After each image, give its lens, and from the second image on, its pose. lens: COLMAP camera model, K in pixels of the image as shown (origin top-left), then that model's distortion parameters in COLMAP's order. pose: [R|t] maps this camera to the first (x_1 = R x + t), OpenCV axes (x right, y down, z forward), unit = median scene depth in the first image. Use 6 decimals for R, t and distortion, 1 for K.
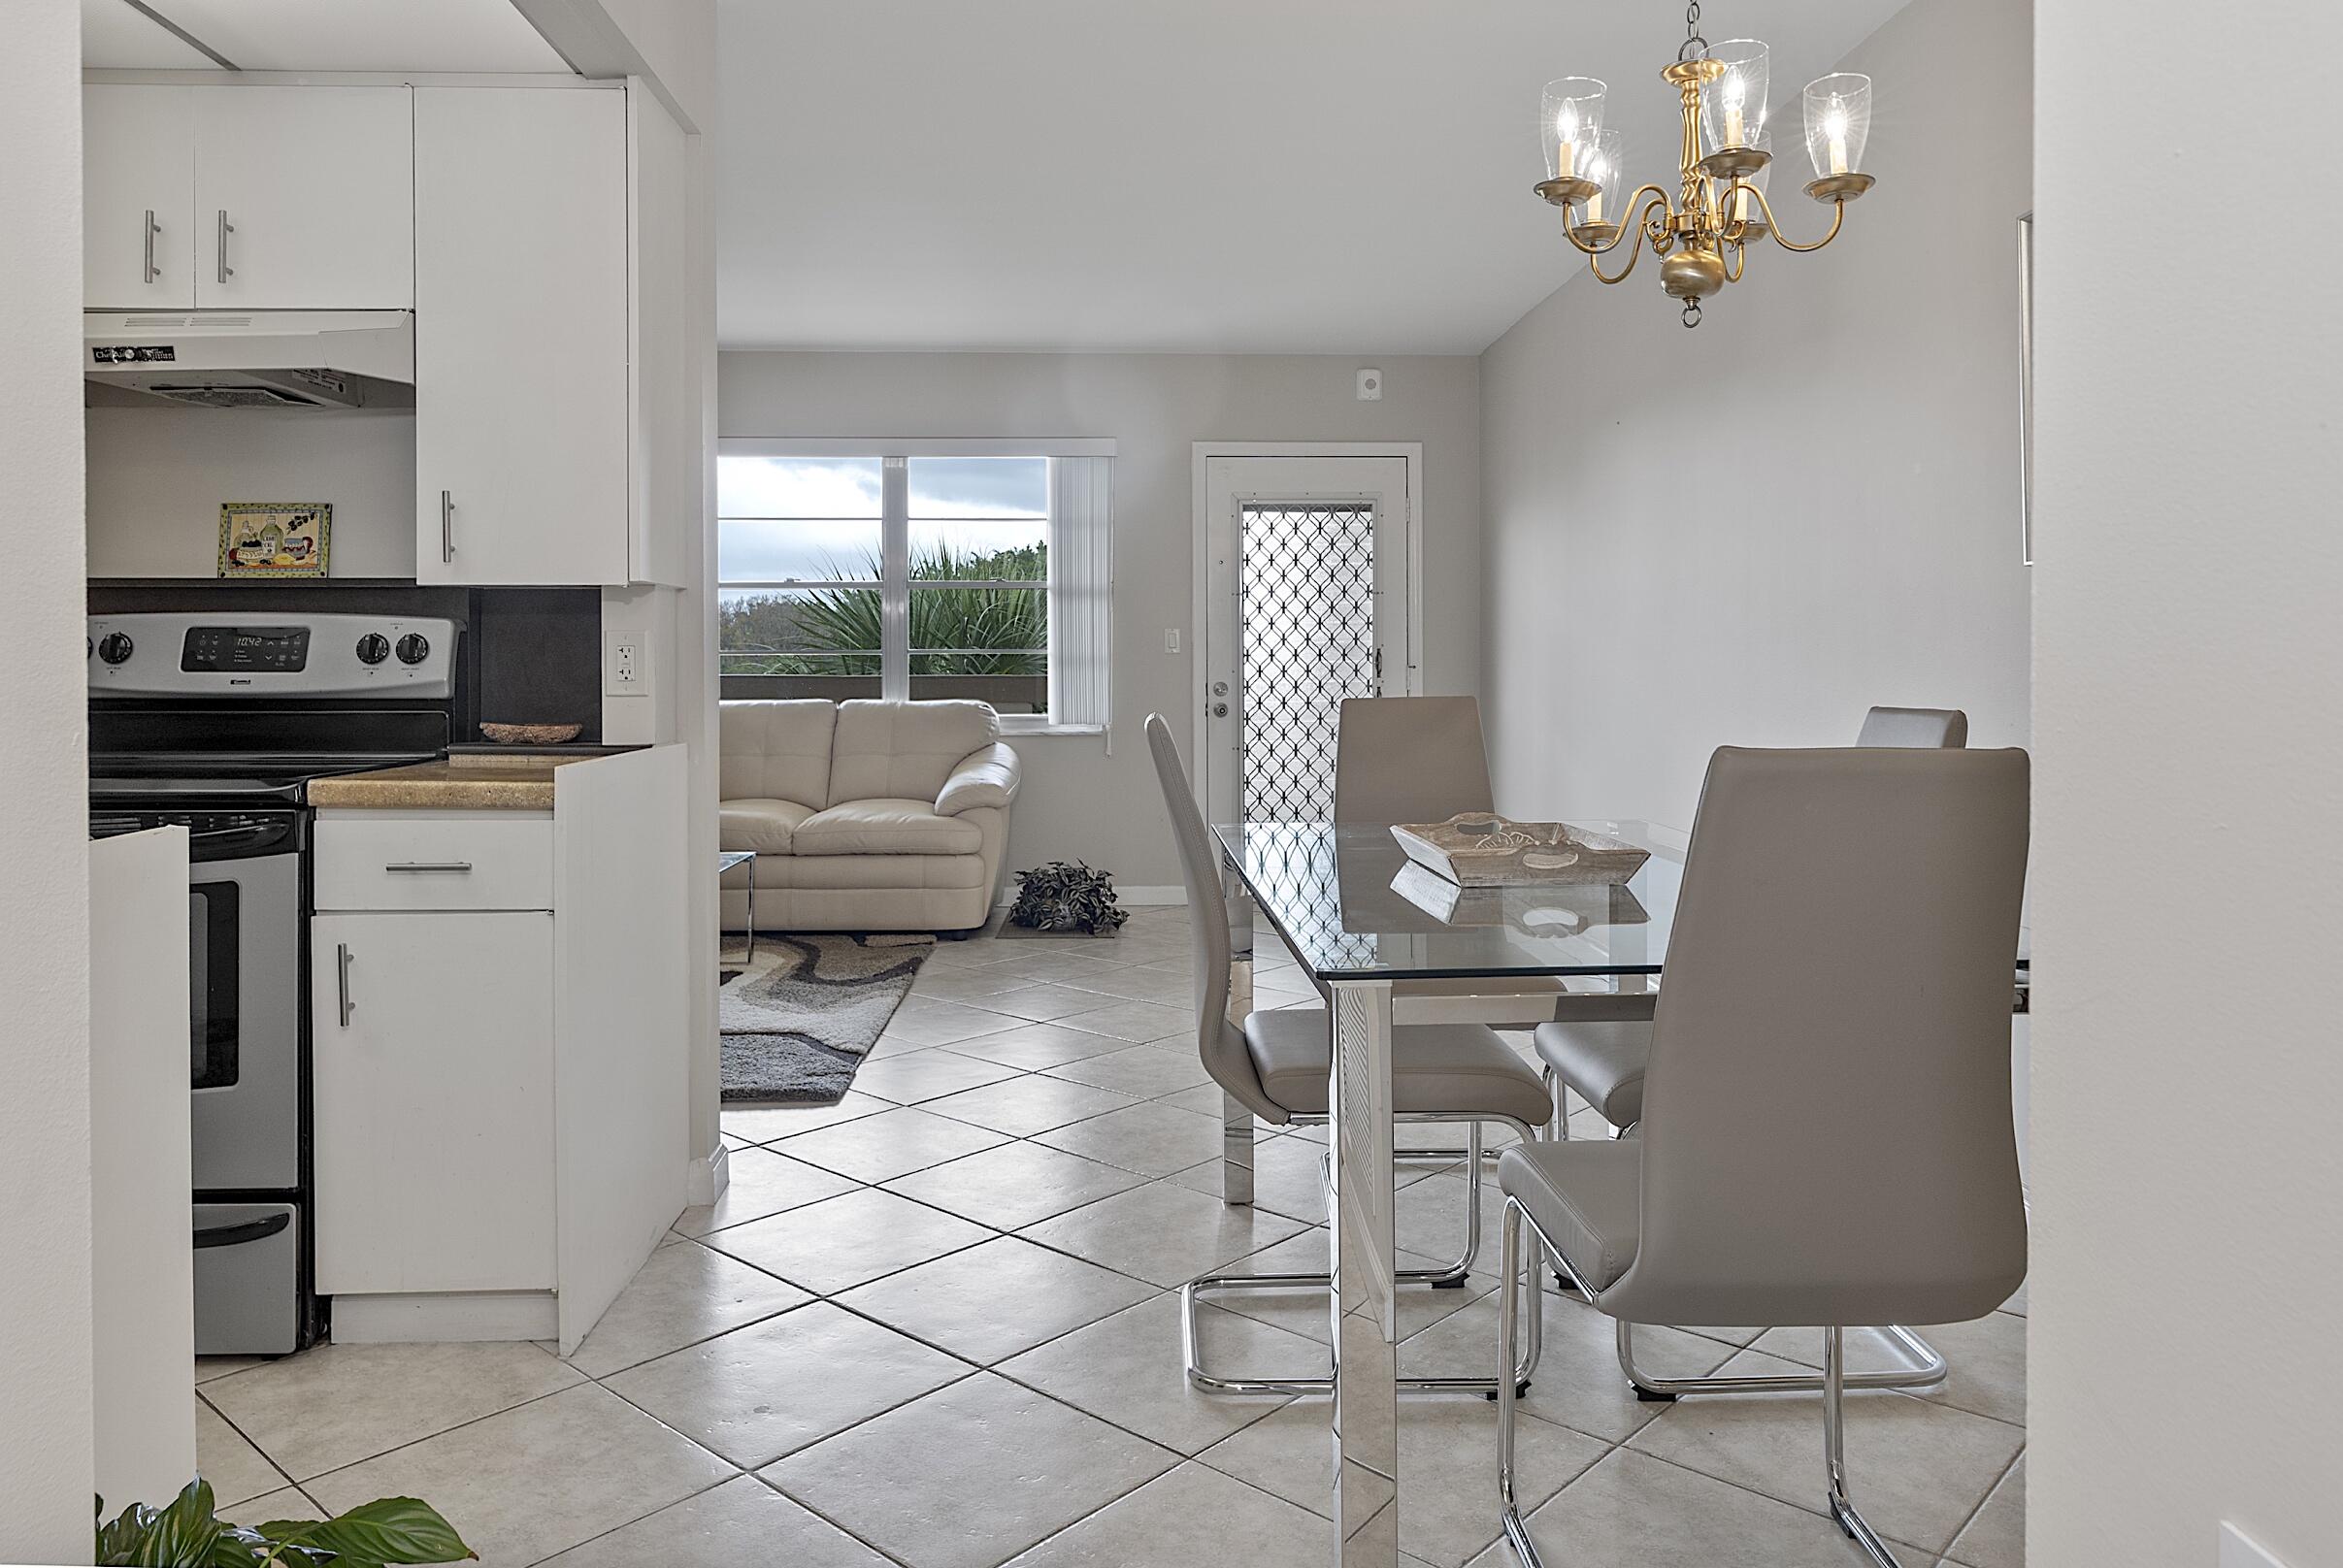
lens RADIAL K [[1556.7, 0, 1171.5], [0, 1556.7, 641.7], [0, 0, 1]] dist [0.003177, 0.002574]
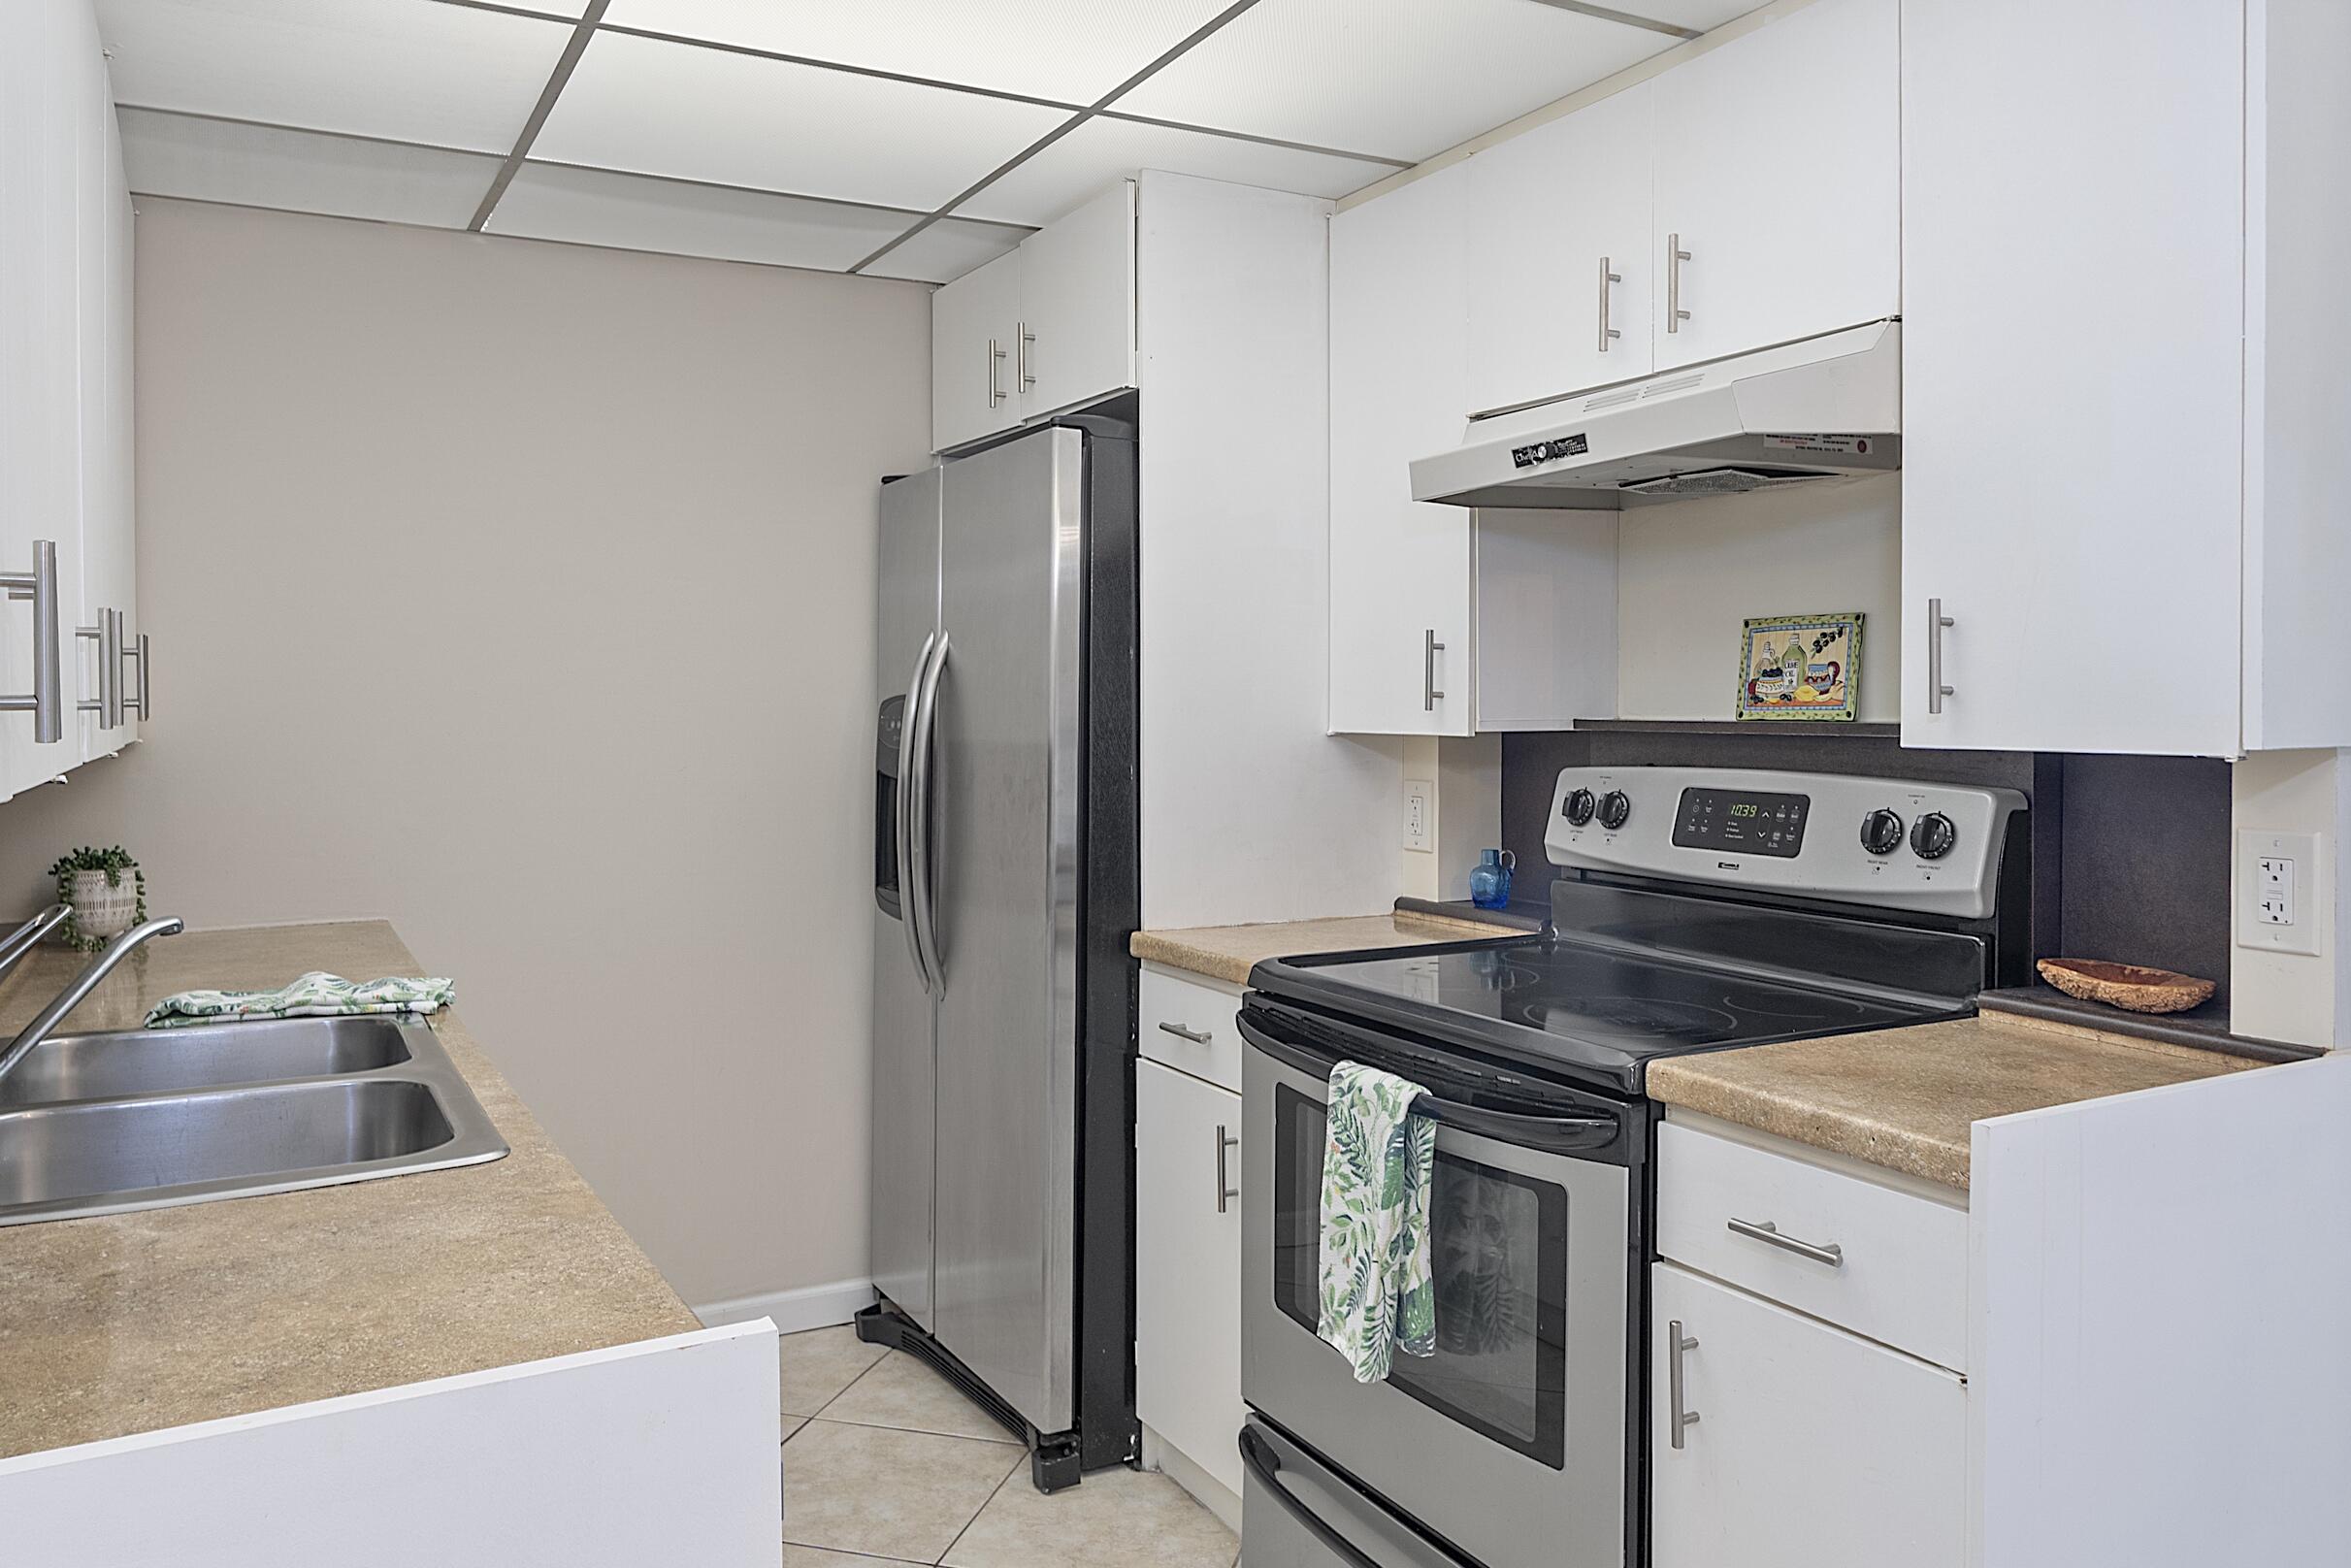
lens RADIAL K [[1707.4, 0, 1191.9], [0, 1707.4, 715.2], [0, 0, 1]] dist [0.003581, -0.002173]
pose [[0.445161, 0.014839, -0.895328, 0.014526], [0.005154, 0.999804, 0.019133, -0.060933], [0.895436, -0.013132, 0.444997, 0.401026]]
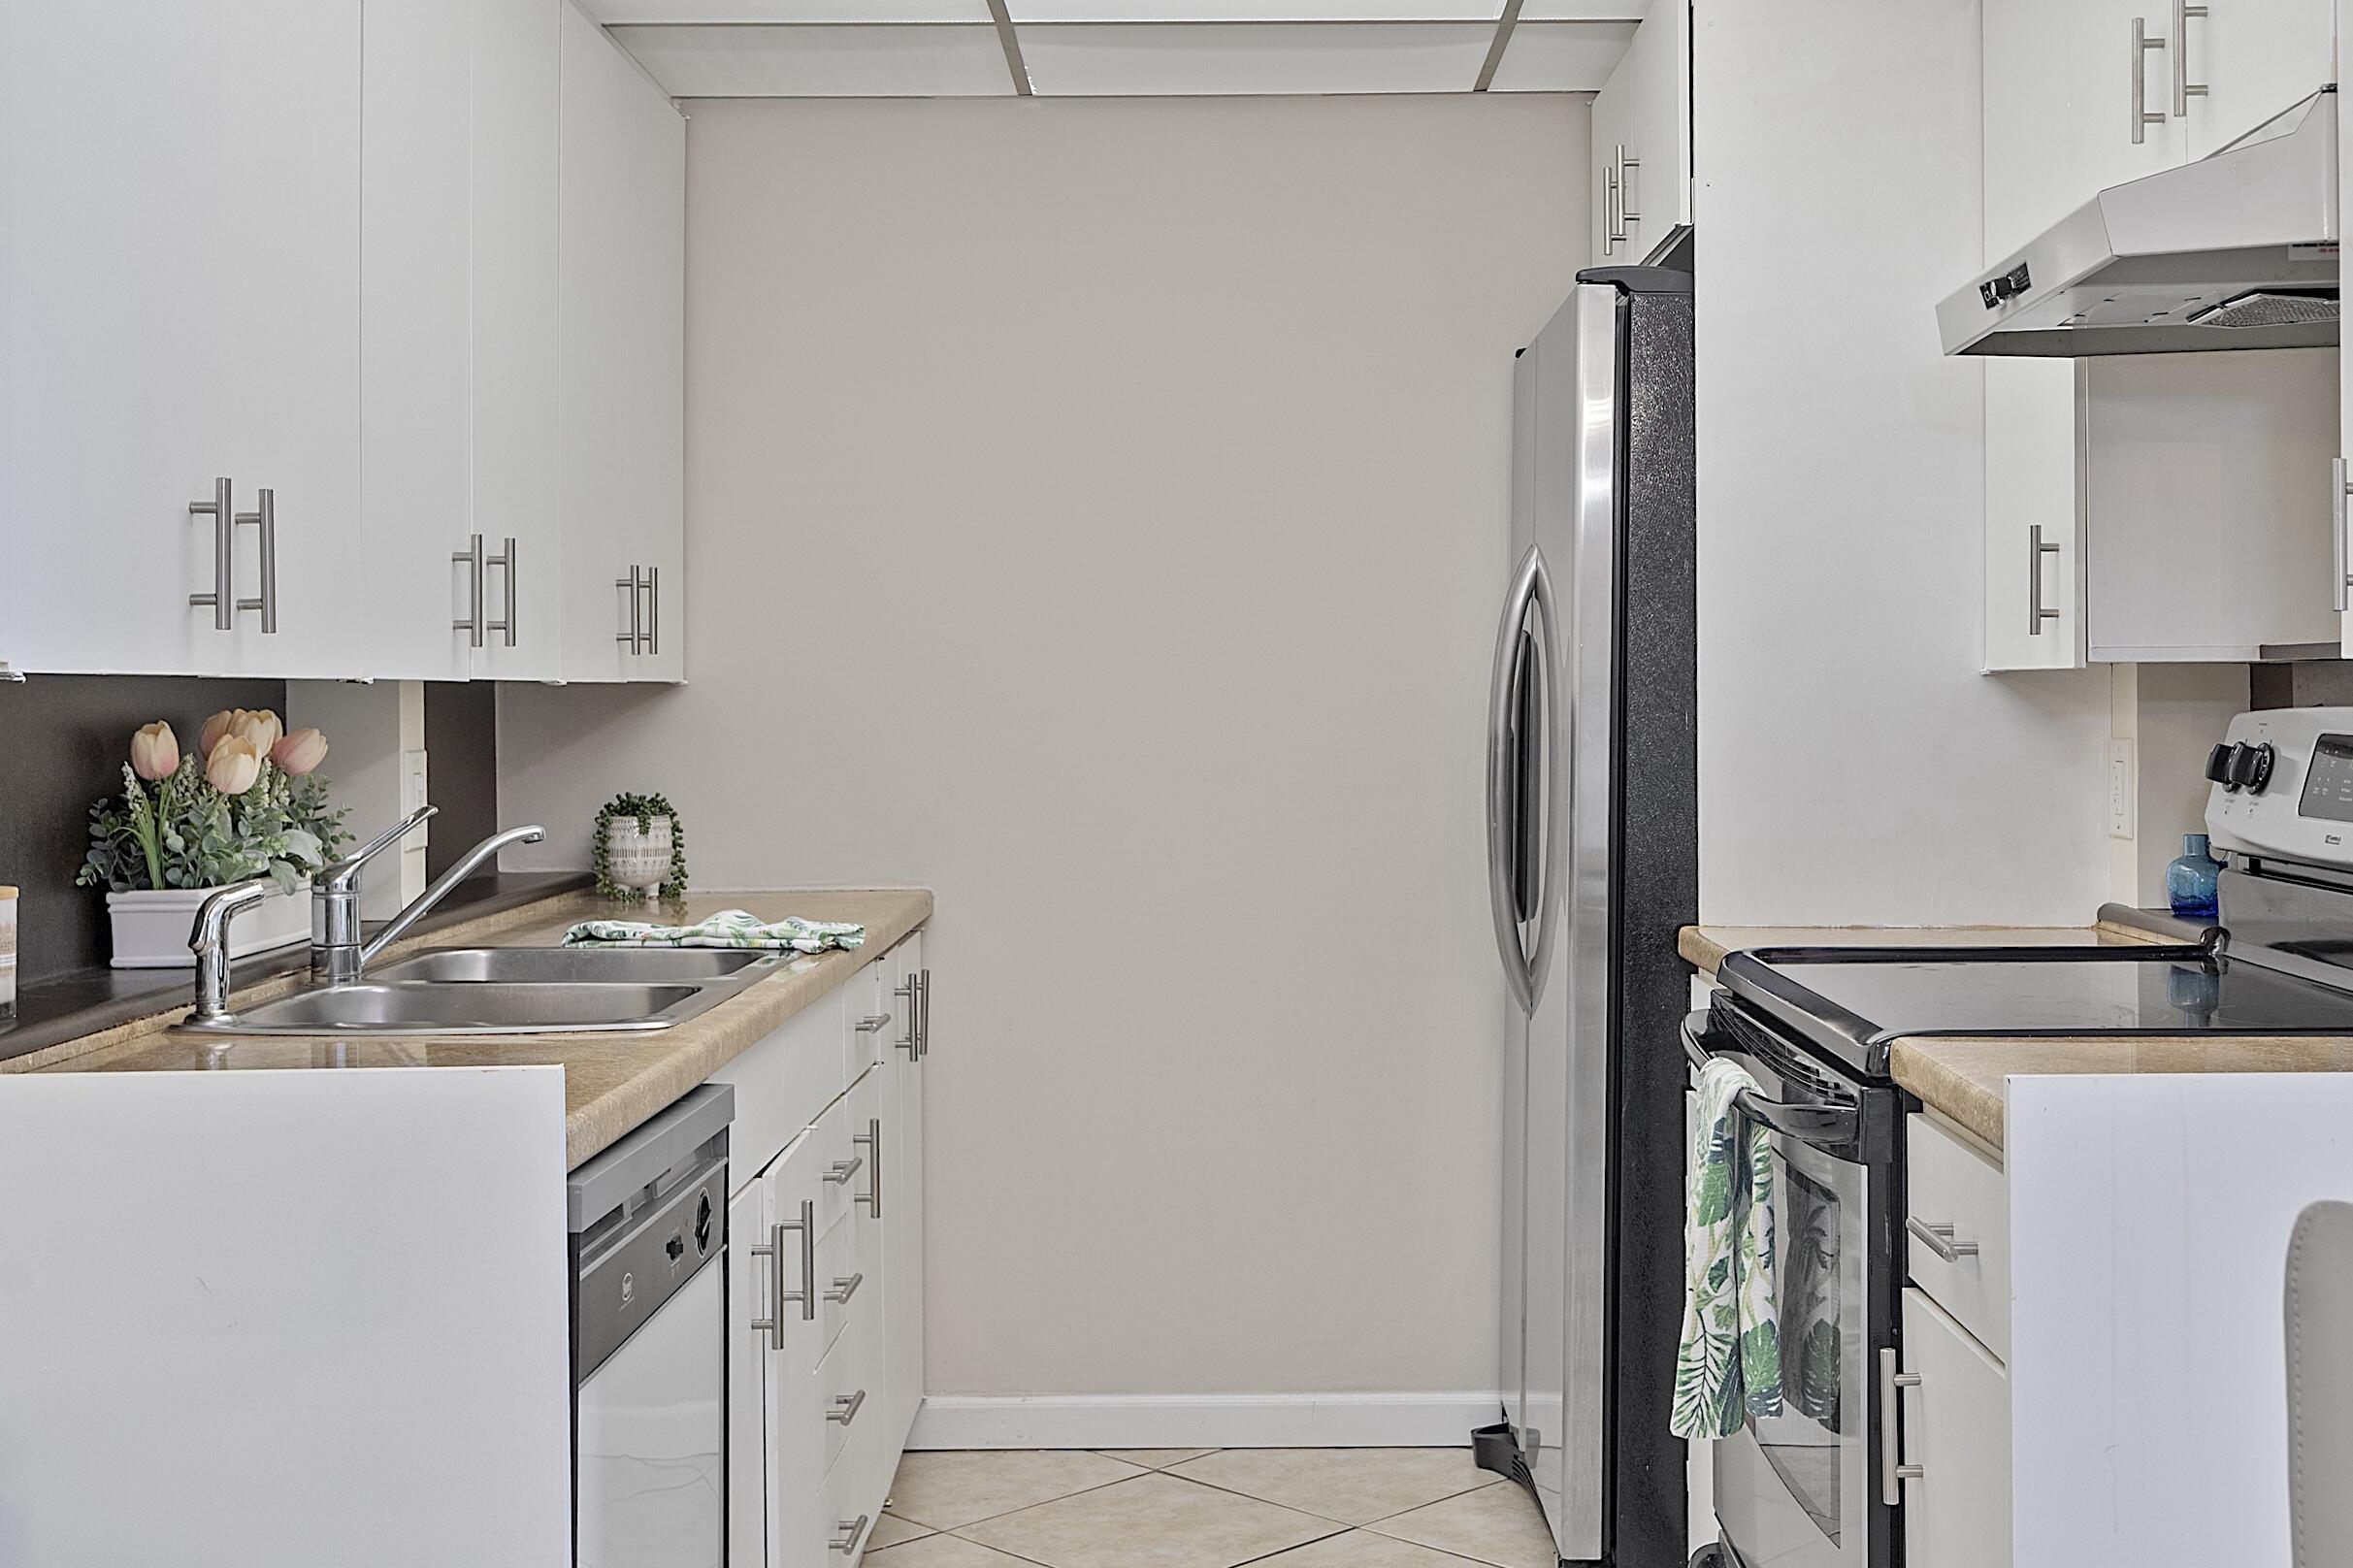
lens RADIAL K [[2908.8, 0, 1461.7], [0, 2908.8, 642.7], [0, 0, 1]] dist [0.014359, 0.000713]
pose [[-0.002438, -0.011207, -0.999934, 0.386311], [0.010672, 0.999880, -0.011233, -0.032518], [0.999940, -0.010699, -0.002318, 0.687992]]
